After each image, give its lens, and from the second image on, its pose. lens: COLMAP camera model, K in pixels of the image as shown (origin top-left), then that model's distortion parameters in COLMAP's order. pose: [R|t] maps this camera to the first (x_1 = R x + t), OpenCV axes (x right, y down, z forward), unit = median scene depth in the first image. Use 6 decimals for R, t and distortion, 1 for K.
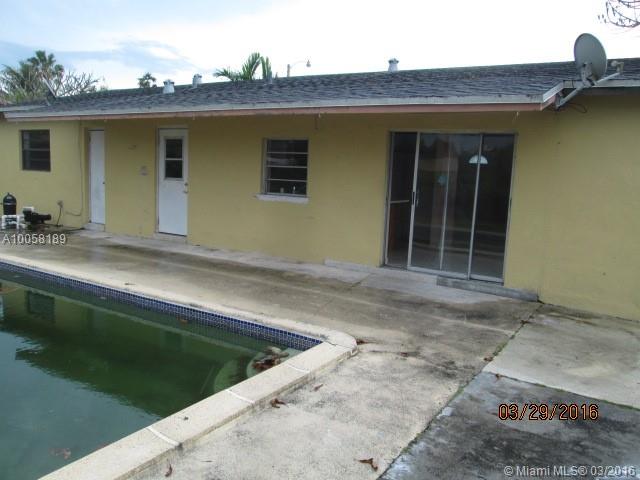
lens RADIAL K [[526.9, 0, 320.0], [0, 526.9, 240.0], [0, 0, 1]] dist [-0.039715, 0.002374]
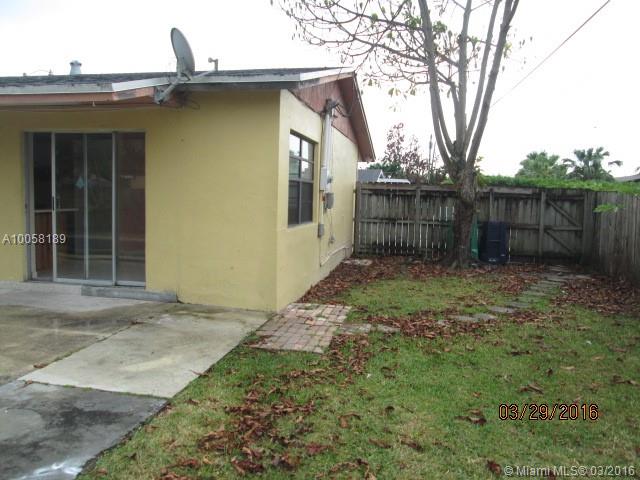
lens RADIAL K [[526.9, 0, 320.0], [0, 526.9, 240.0], [0, 0, 1]] dist [-0.039715, 0.002374]
pose [[0.923691, -0.056374, 0.378969, 0.279002], [0.070155, 0.997279, -0.022642, 0.040250], [-0.376661, 0.047501, 0.925132, -0.017648]]
